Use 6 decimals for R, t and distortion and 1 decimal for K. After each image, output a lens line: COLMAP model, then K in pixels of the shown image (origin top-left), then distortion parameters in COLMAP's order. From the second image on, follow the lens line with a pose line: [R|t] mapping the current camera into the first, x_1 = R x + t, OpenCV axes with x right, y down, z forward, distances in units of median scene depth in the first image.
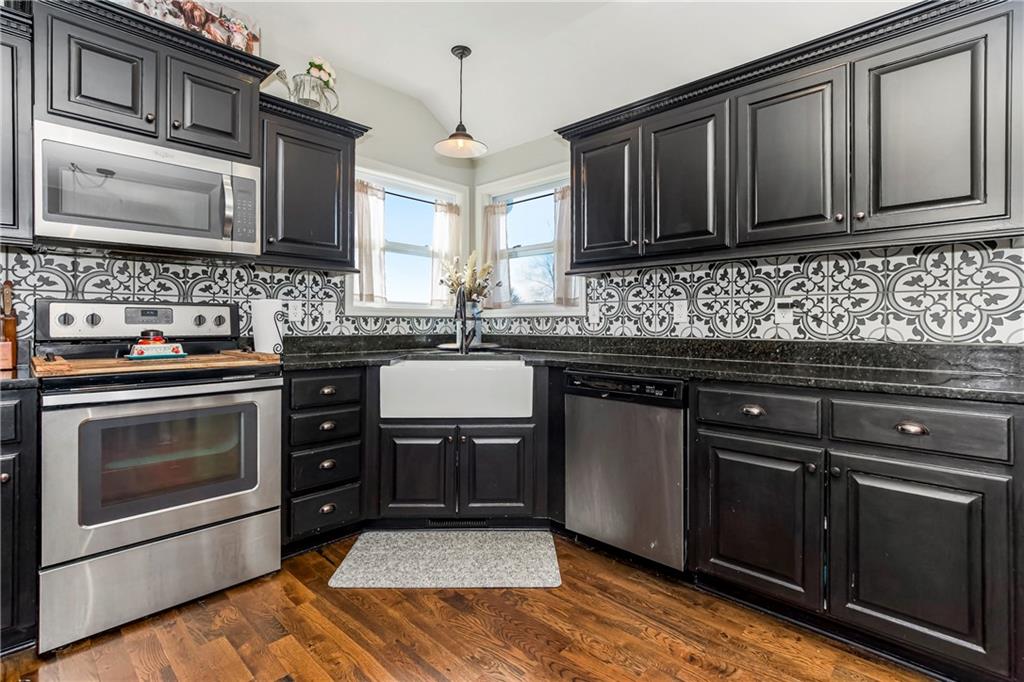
lens RADIAL K [[483.4, 0, 511.0], [0, 483.4, 319.6], [0, 0, 1]] dist [-0.000482, -0.000093]
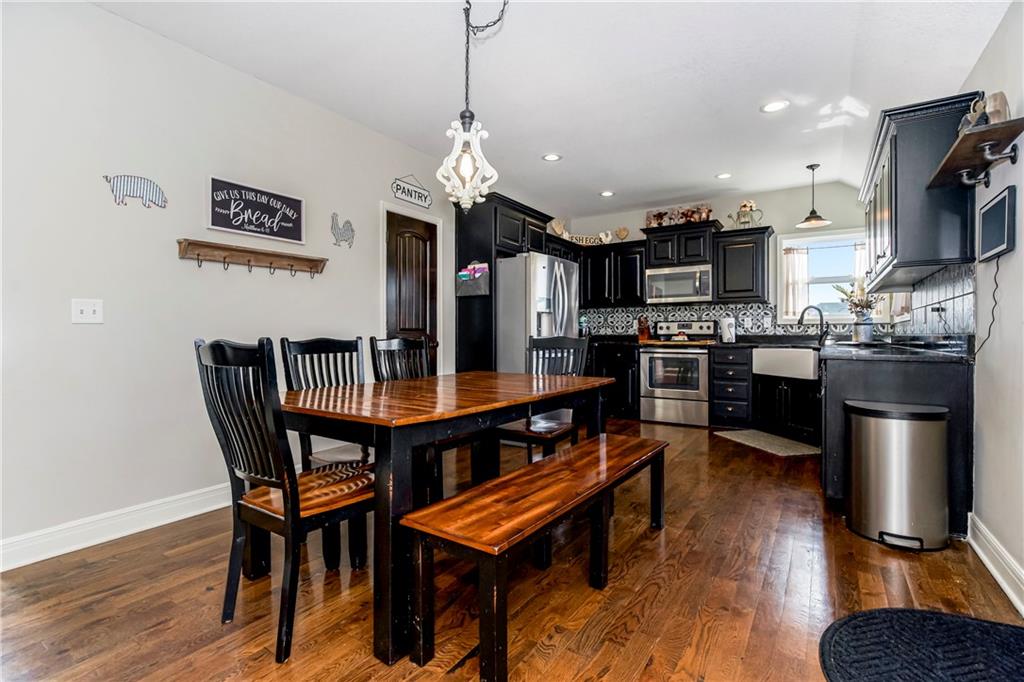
lens RADIAL K [[471.8, 0, 518.1], [0, 471.8, 332.1], [0, 0, 1]] dist [-0.001989, -0.000310]
pose [[0.186056, -0.019239, -0.982351, 1.644477], [0.002762, 0.999815, -0.019058, 0.070822], [0.982535, 0.000832, 0.186075, -0.398491]]
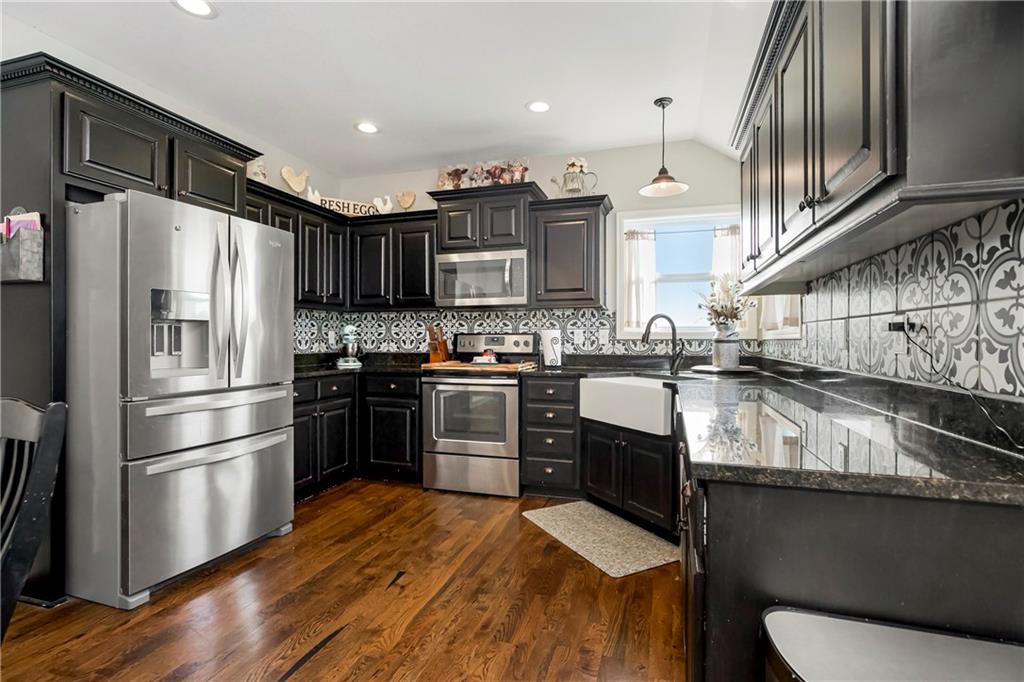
lens RADIAL K [[477.6, 0, 516.4], [0, 477.6, 336.4], [0, 0, 1]] dist [-0.003068, -0.000384]
pose [[0.442720, -0.018660, -0.896466, 0.901703], [0.006270, 0.999823, -0.017715, 0.006560], [0.896638, 0.002222, 0.442759, 0.269794]]
